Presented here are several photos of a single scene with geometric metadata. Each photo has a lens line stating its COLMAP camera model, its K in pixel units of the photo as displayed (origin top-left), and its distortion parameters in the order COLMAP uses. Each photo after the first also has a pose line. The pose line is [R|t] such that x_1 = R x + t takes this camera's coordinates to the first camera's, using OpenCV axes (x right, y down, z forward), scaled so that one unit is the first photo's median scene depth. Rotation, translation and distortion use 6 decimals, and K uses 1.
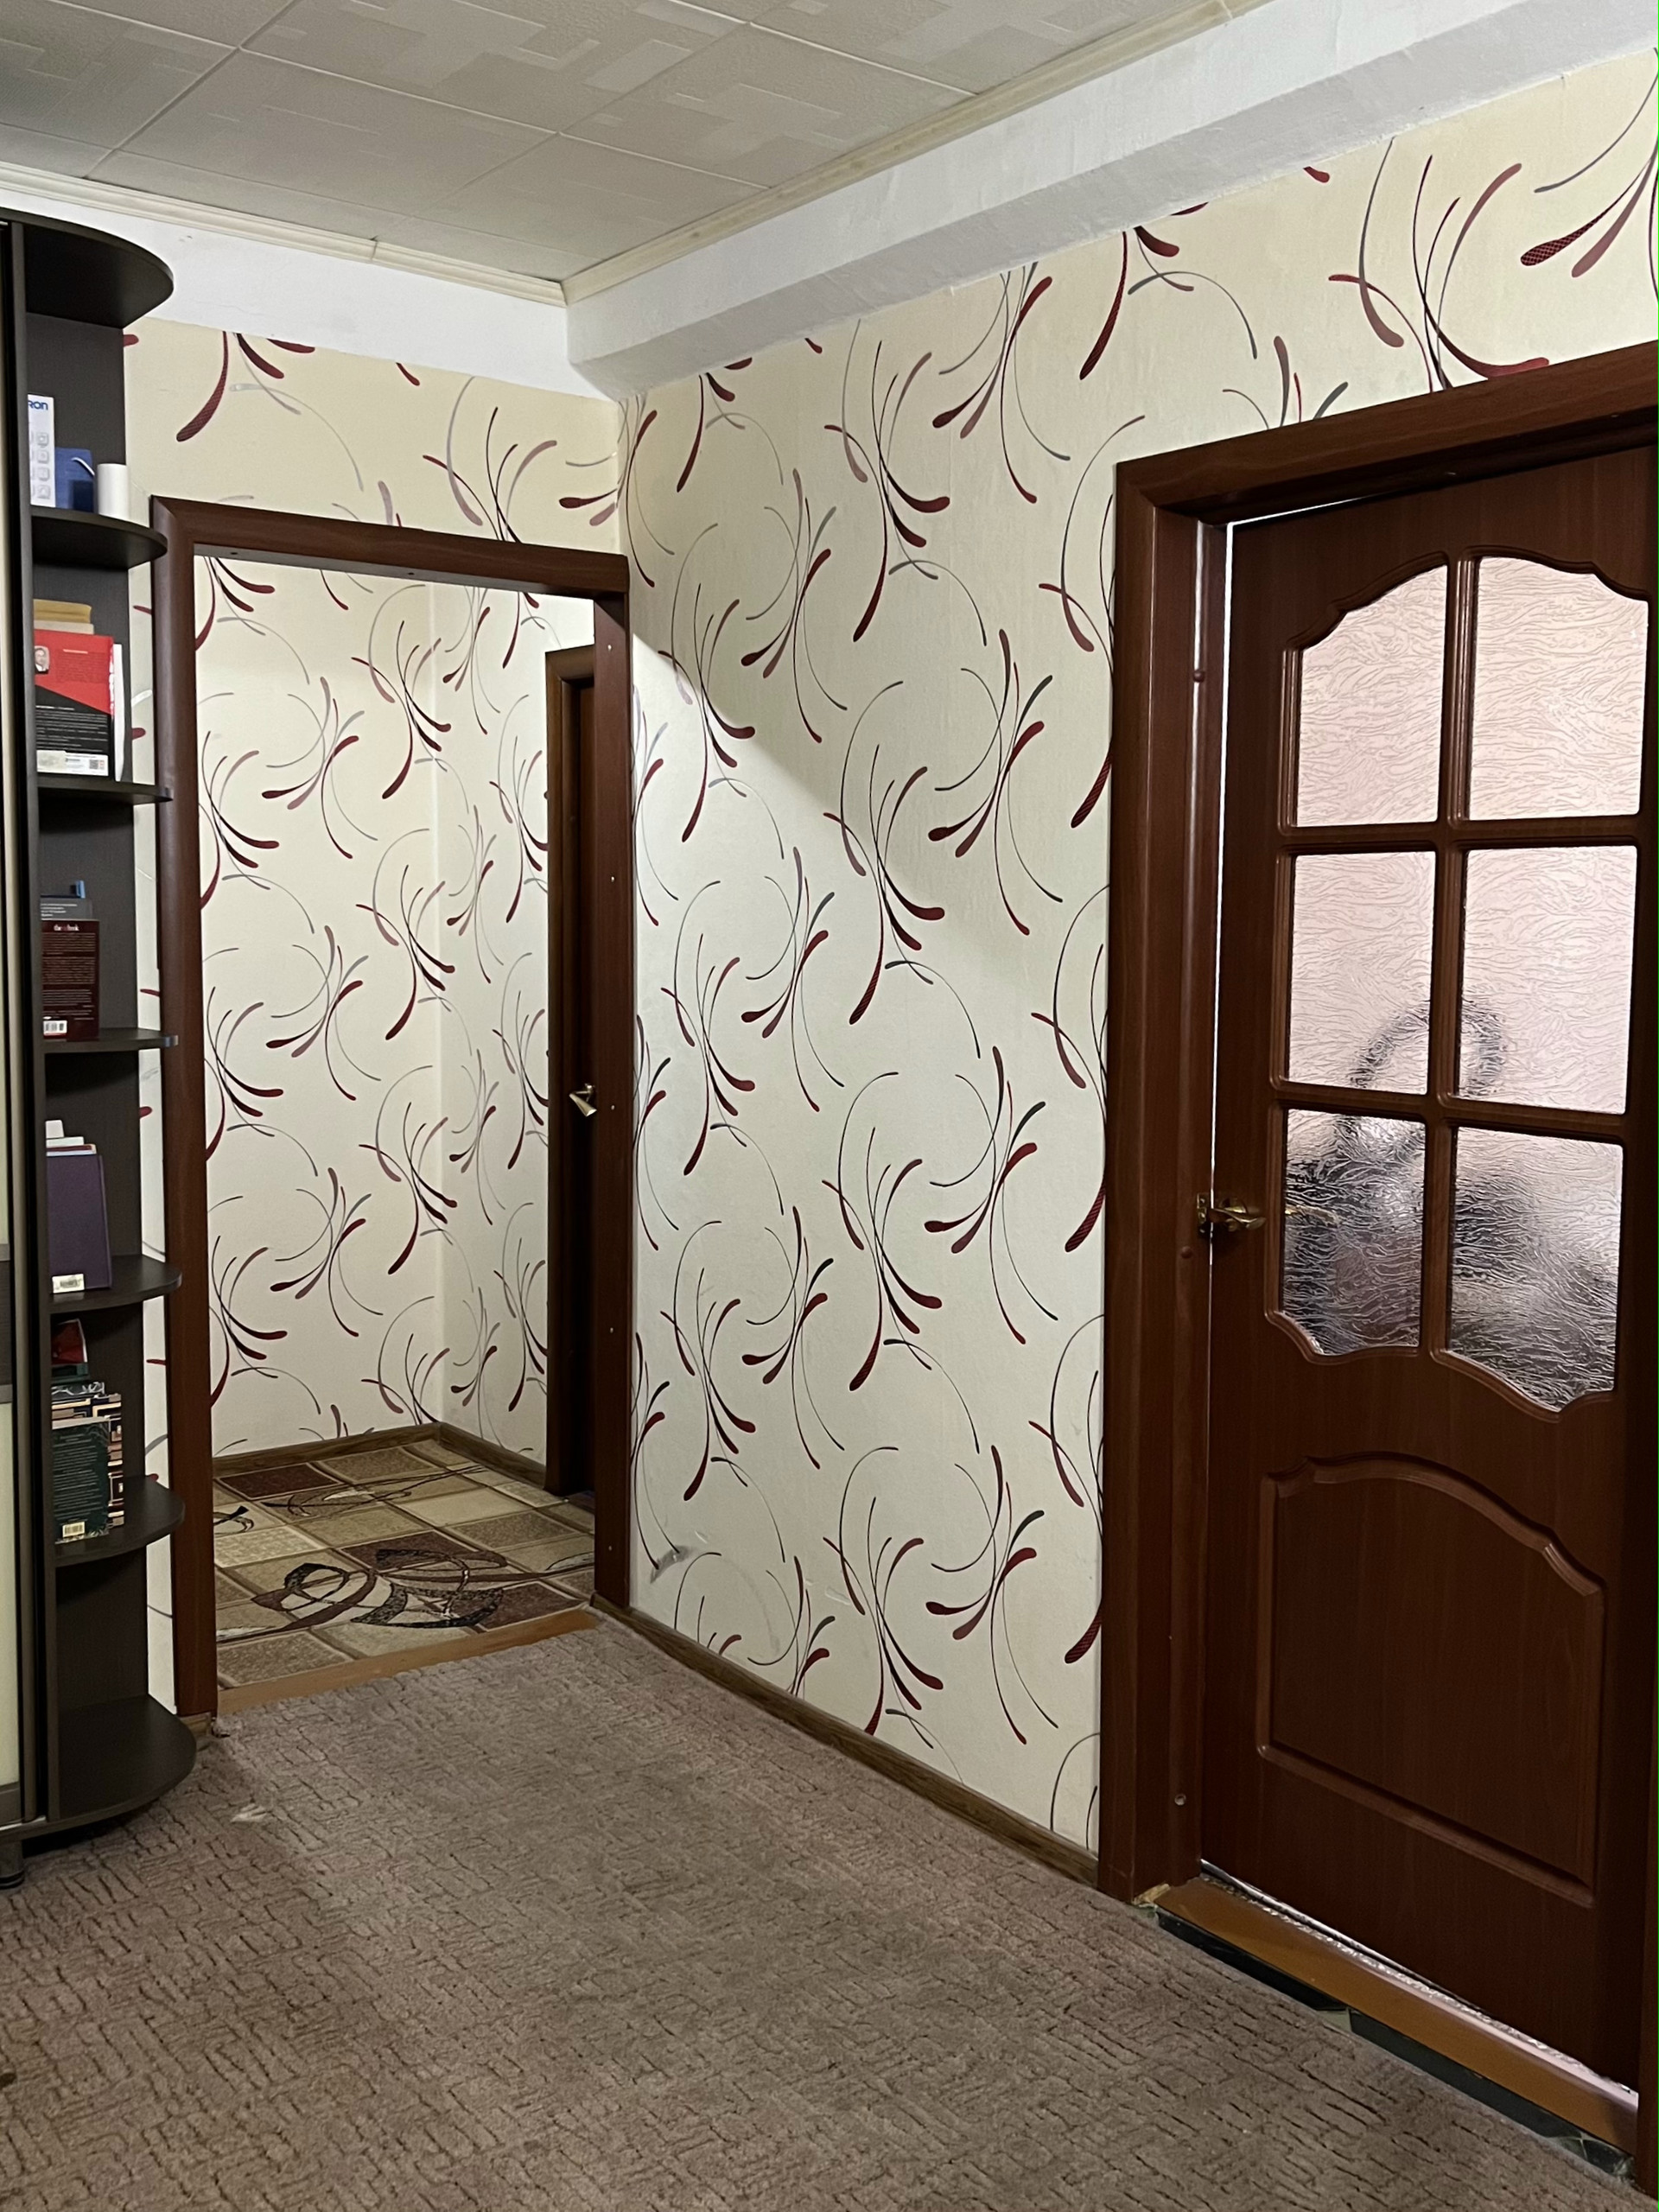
lens RADIAL K [[2143.1, 0, 873.9], [0, 2143.1, 1147.4], [0, 0, 1]] dist [0.091802, 0.000000]
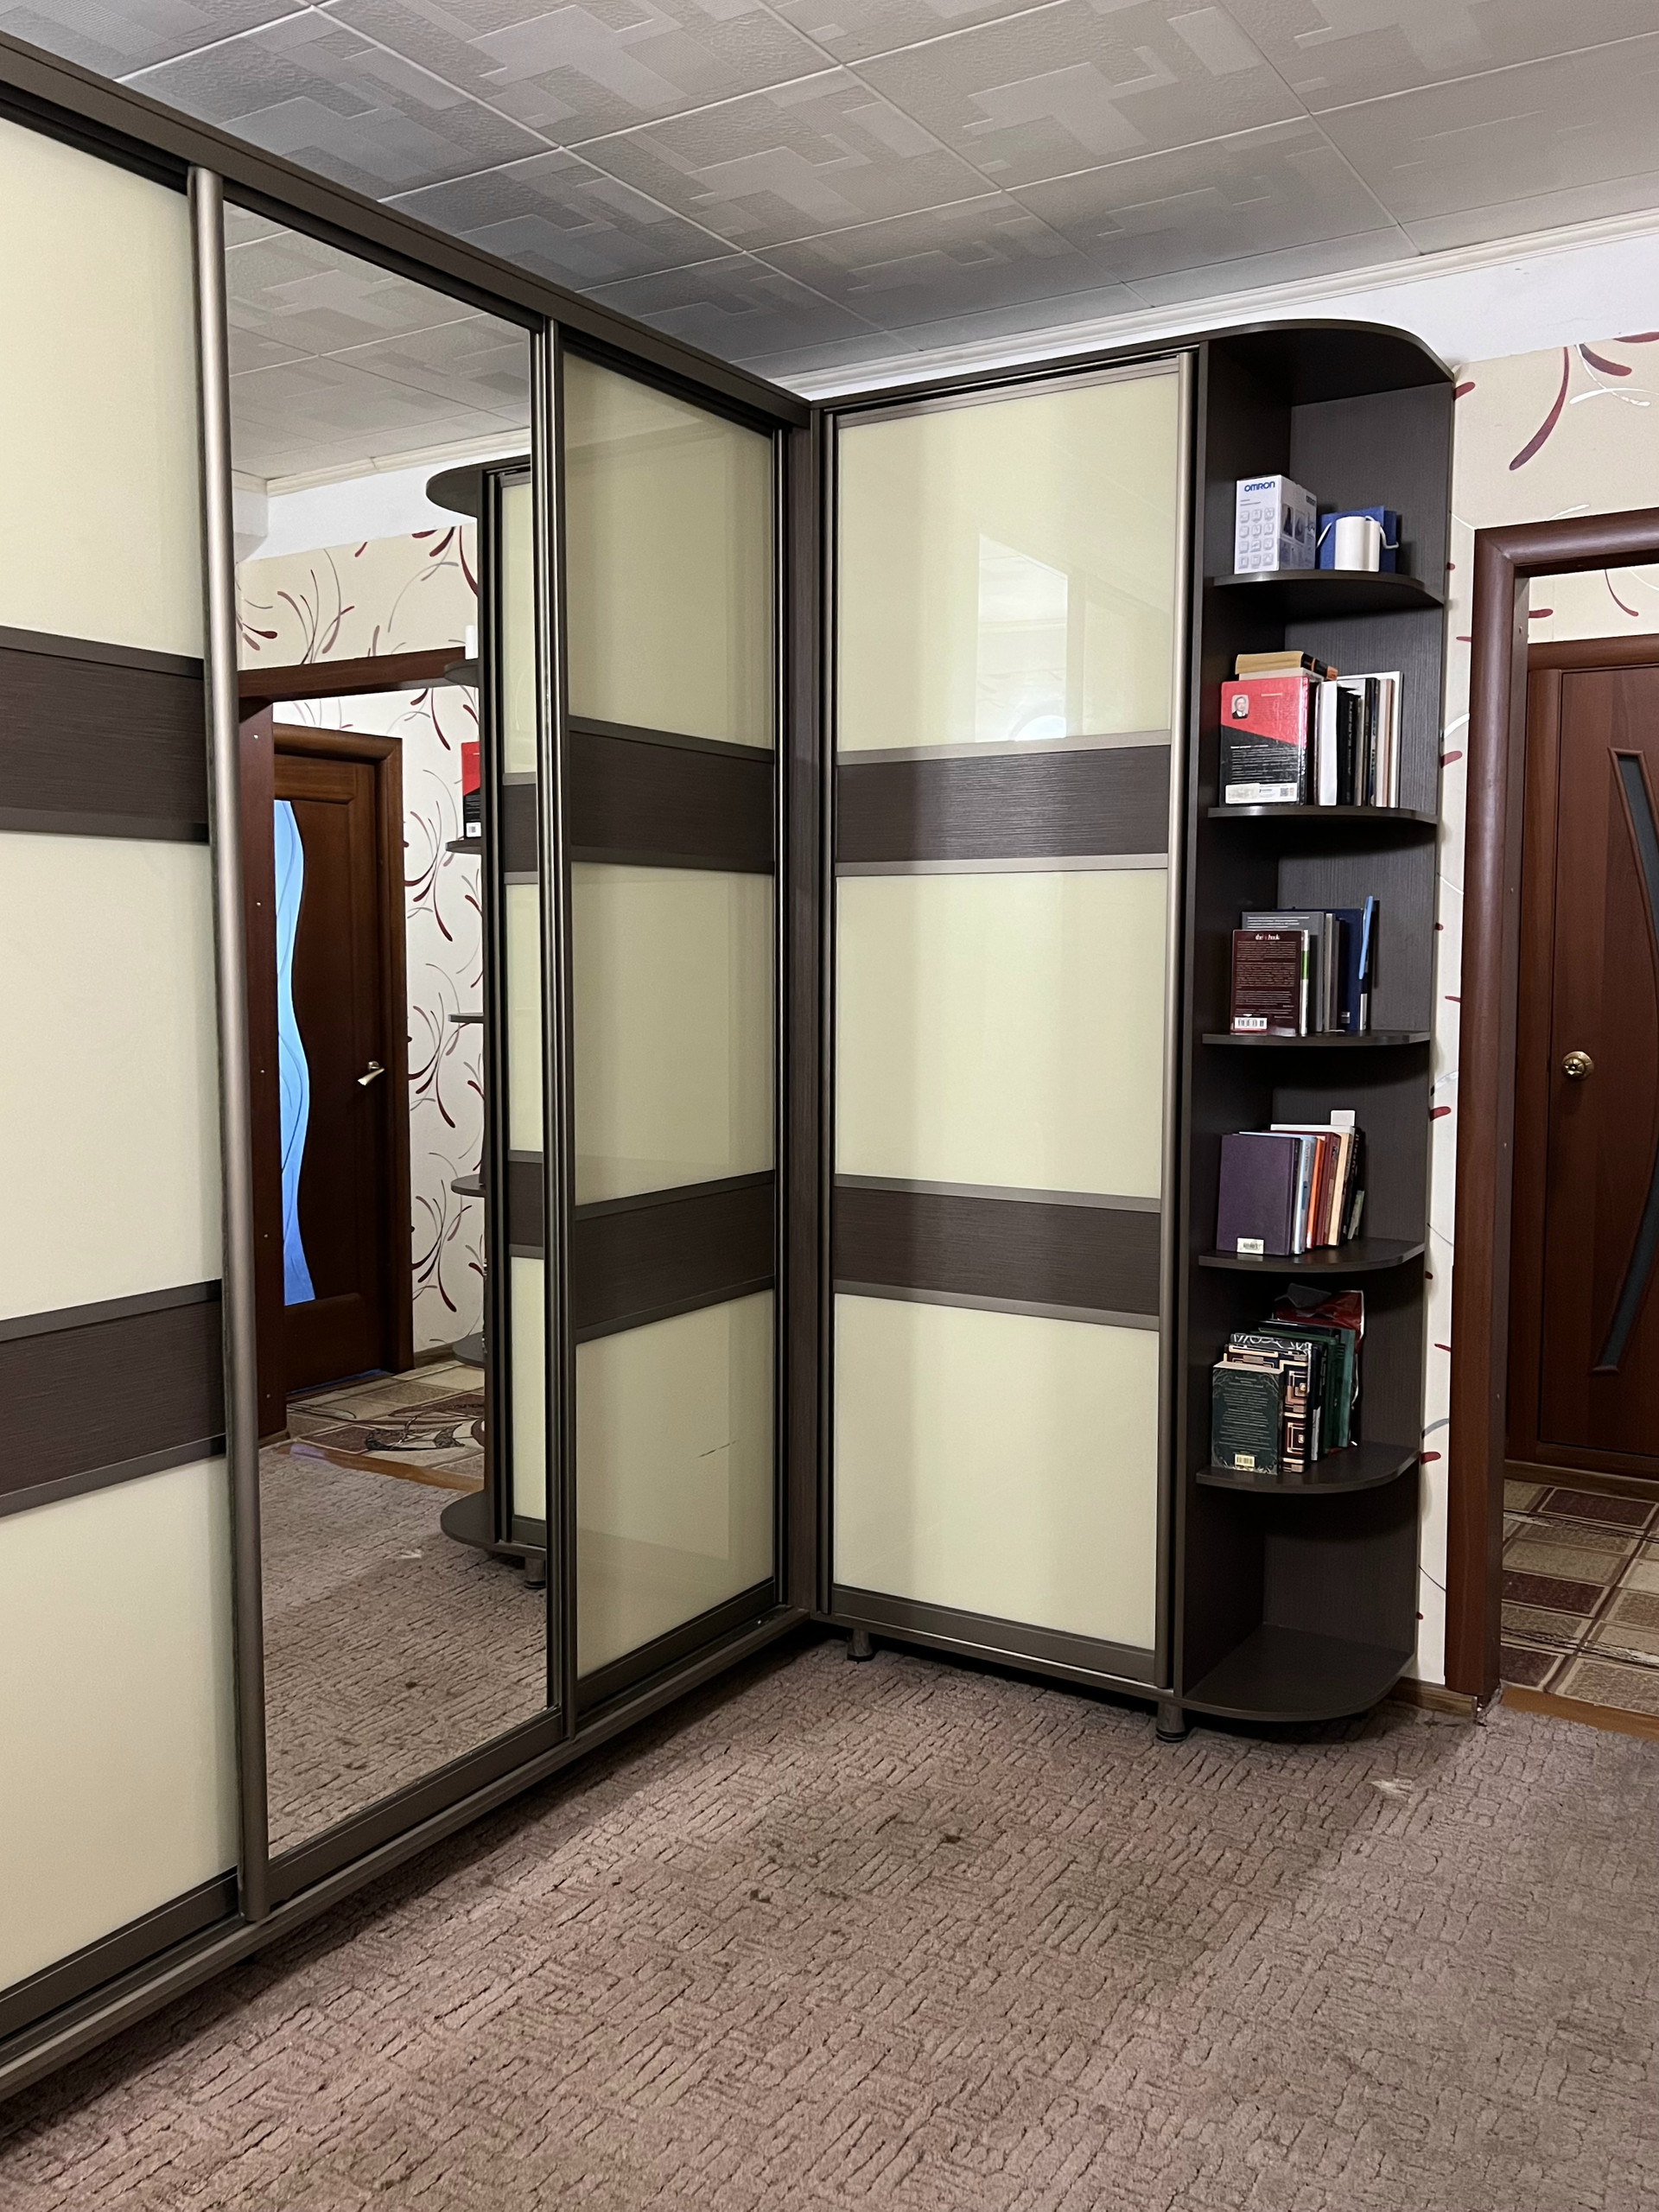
lens RADIAL K [[1981.7, 0, 834.6], [0, 1981.7, 1122.6], [0, 0, 1]] dist [0.096055, -0.001716]
pose [[0.392546, 0.088132, -0.915500, 0.392758], [-0.103500, 0.993309, 0.051244, -0.026277], [0.913890, 0.074639, 0.399041, 0.292830]]
